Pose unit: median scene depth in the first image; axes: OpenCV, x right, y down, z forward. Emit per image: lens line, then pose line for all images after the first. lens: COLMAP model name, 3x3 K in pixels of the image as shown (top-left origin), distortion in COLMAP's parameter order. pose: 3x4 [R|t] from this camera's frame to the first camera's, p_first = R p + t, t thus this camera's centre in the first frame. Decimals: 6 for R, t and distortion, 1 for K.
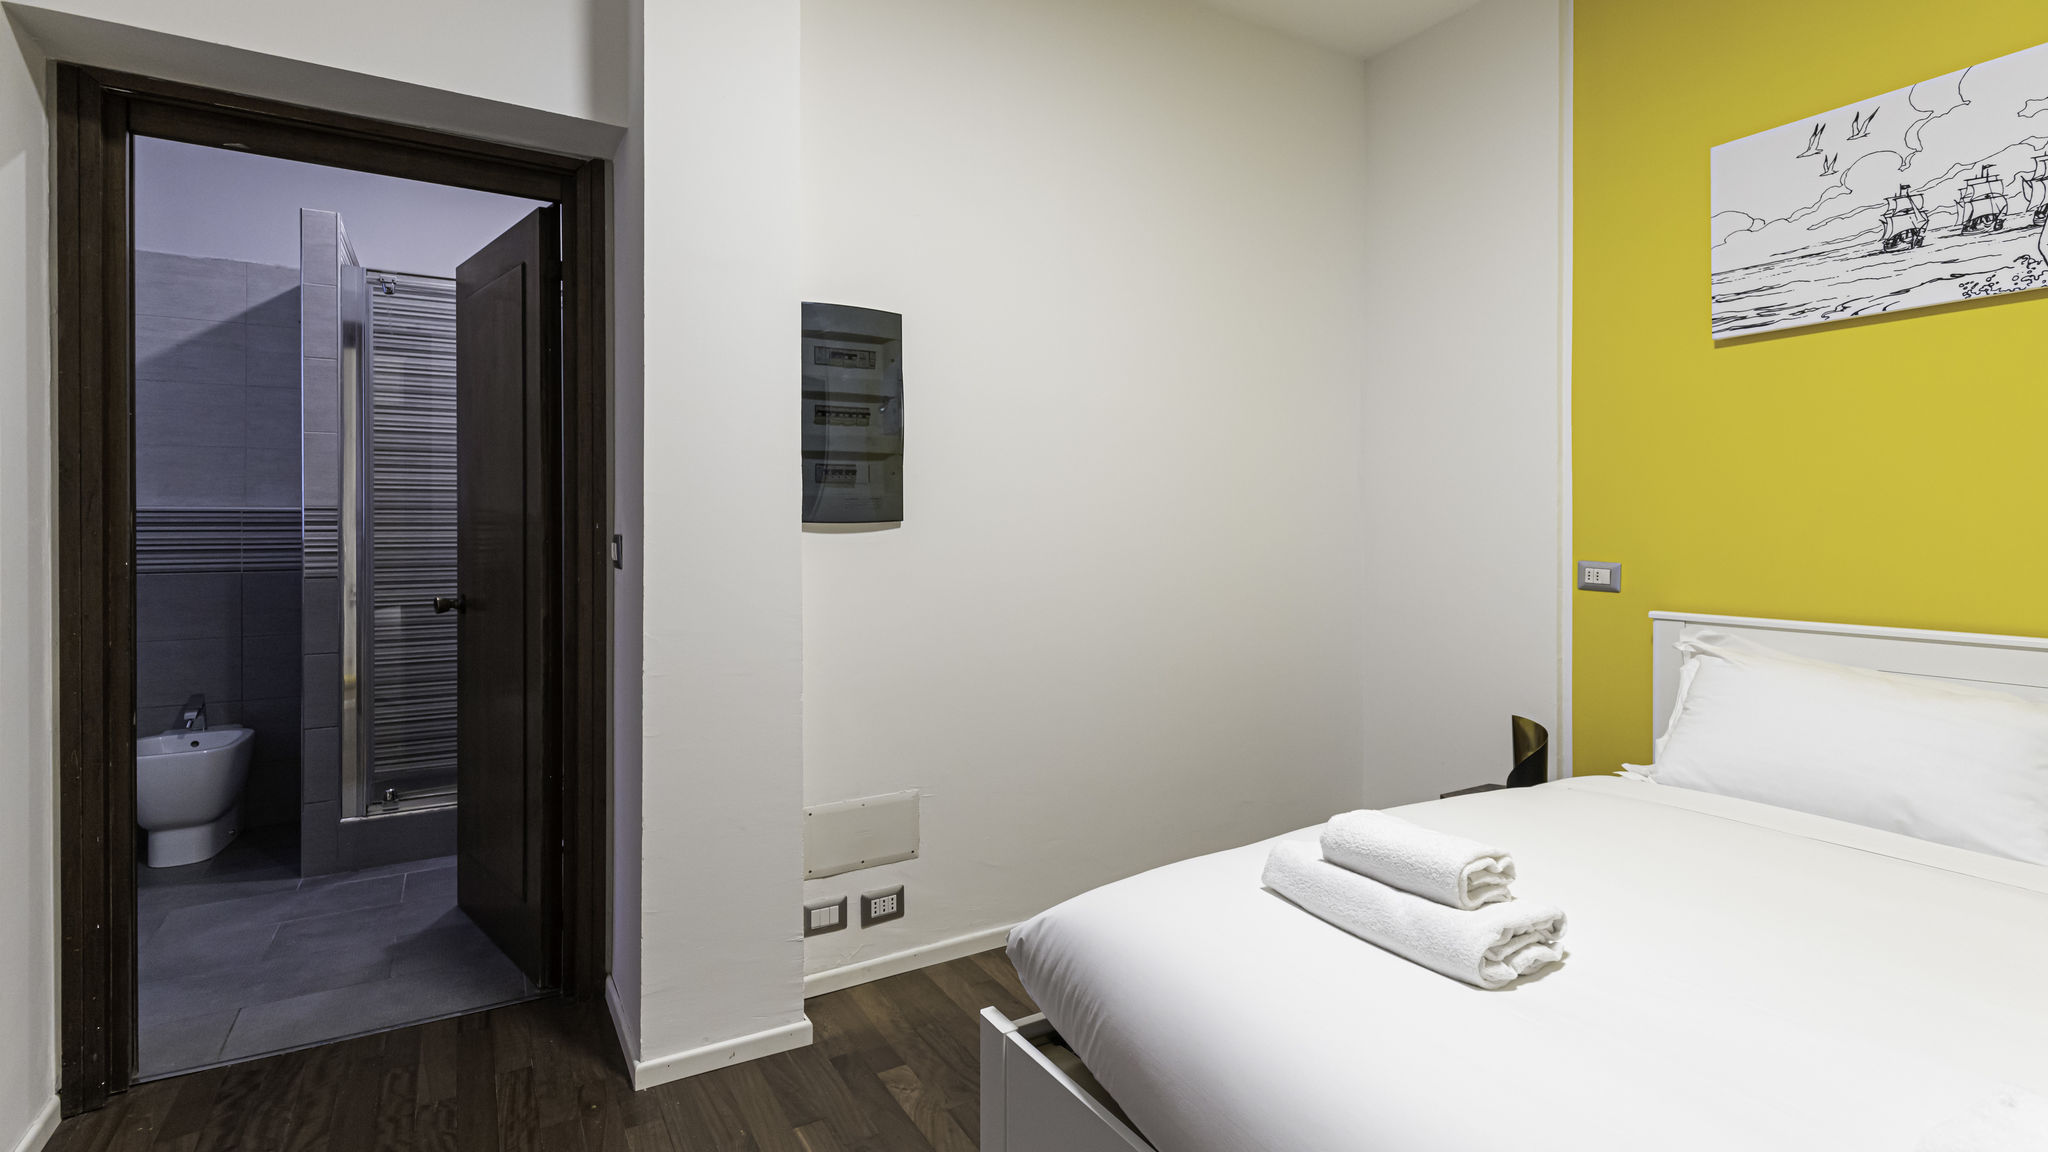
lens RADIAL K [[939.6, 0, 1052.9], [0, 939.6, 529.3], [0, 0, 1]] dist [0.008753, -0.002922]
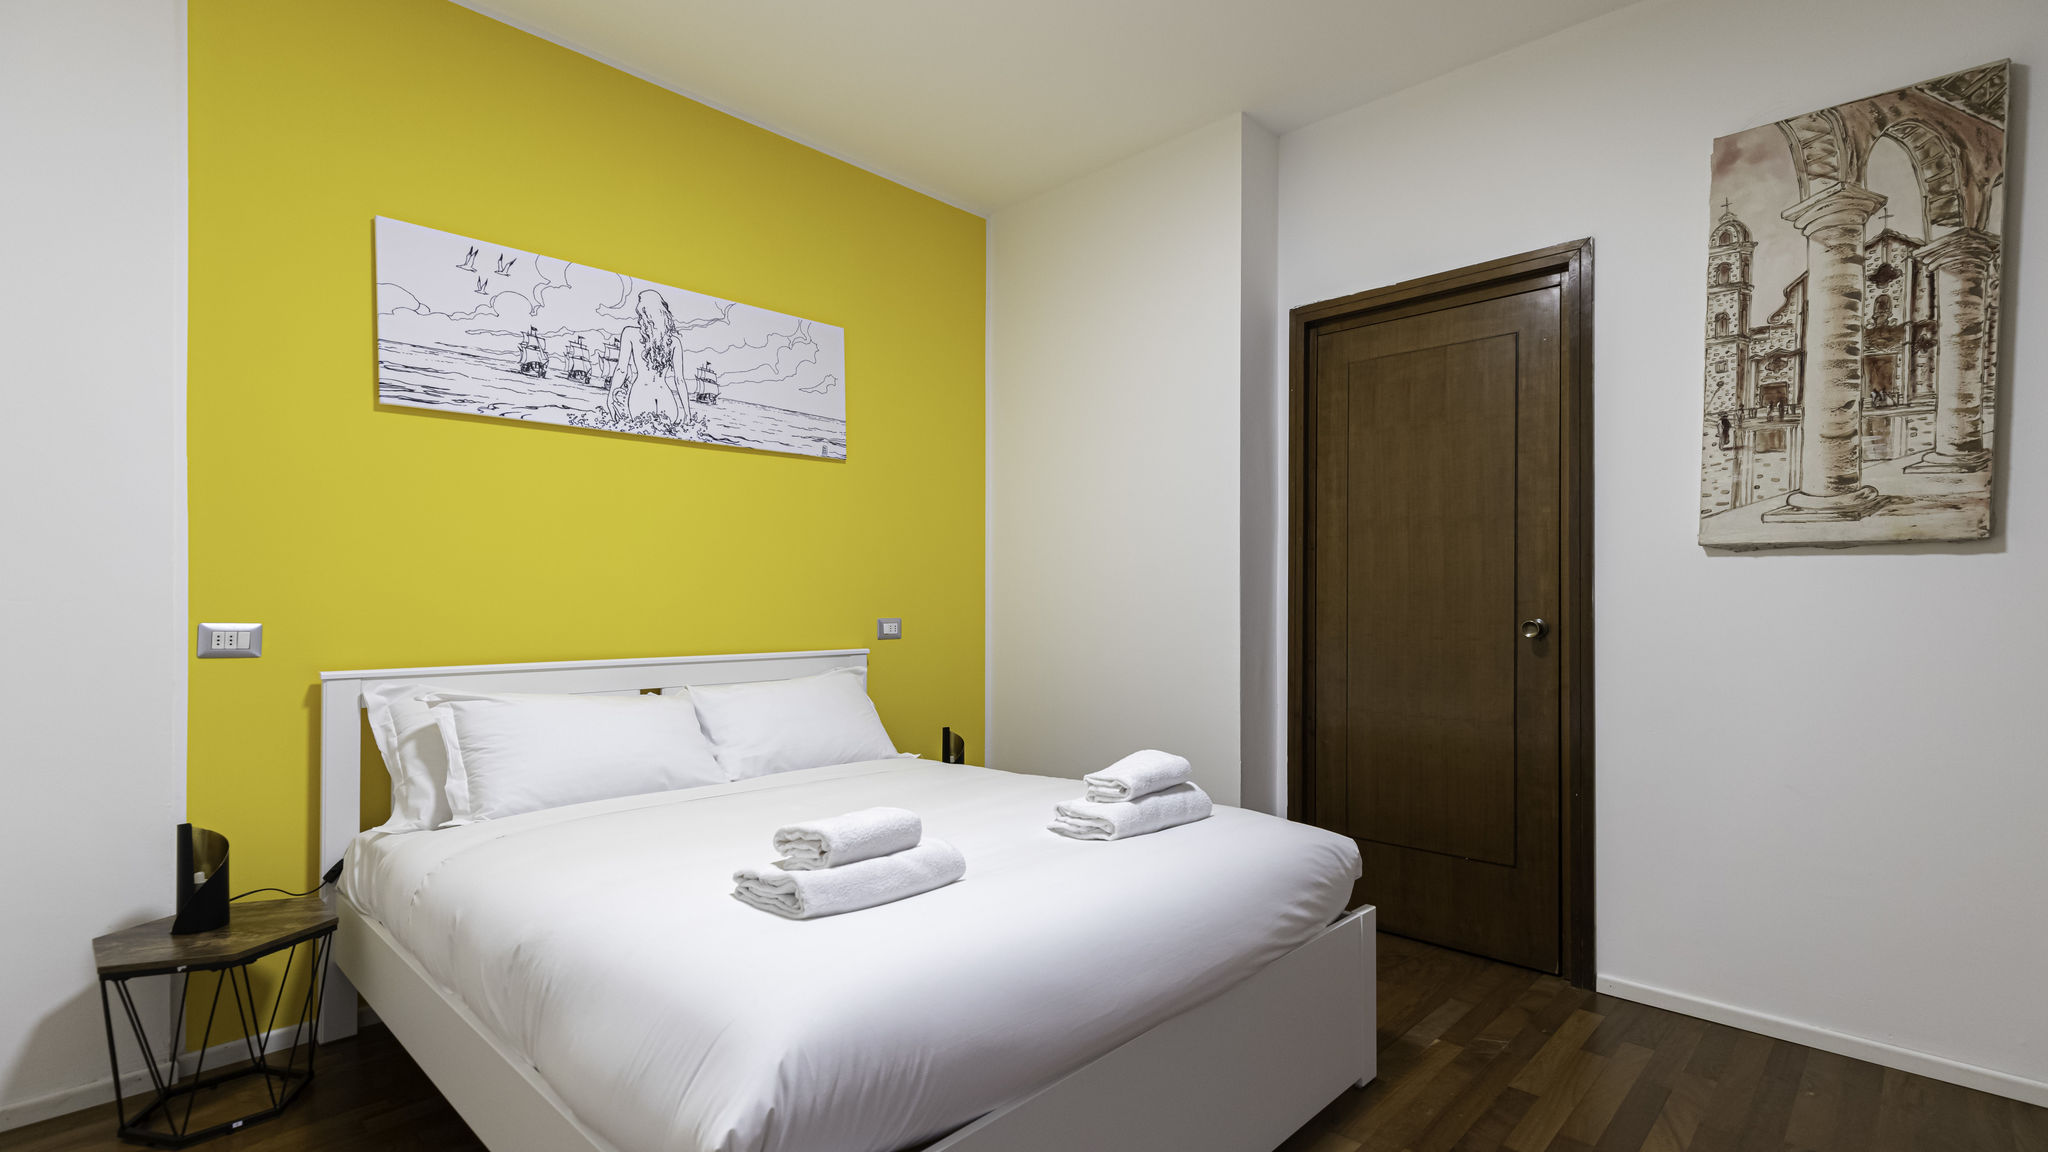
lens RADIAL K [[939.6, 0, 985.4], [0, 939.6, 608.0], [0, 0, 1]] dist [0.008753, -0.002922]
pose [[-0.239987, -0.000093, 0.970776, -0.494809], [0.007096, 0.999973, 0.001850, 0.028972], [-0.970750, 0.007332, -0.239980, 0.655337]]
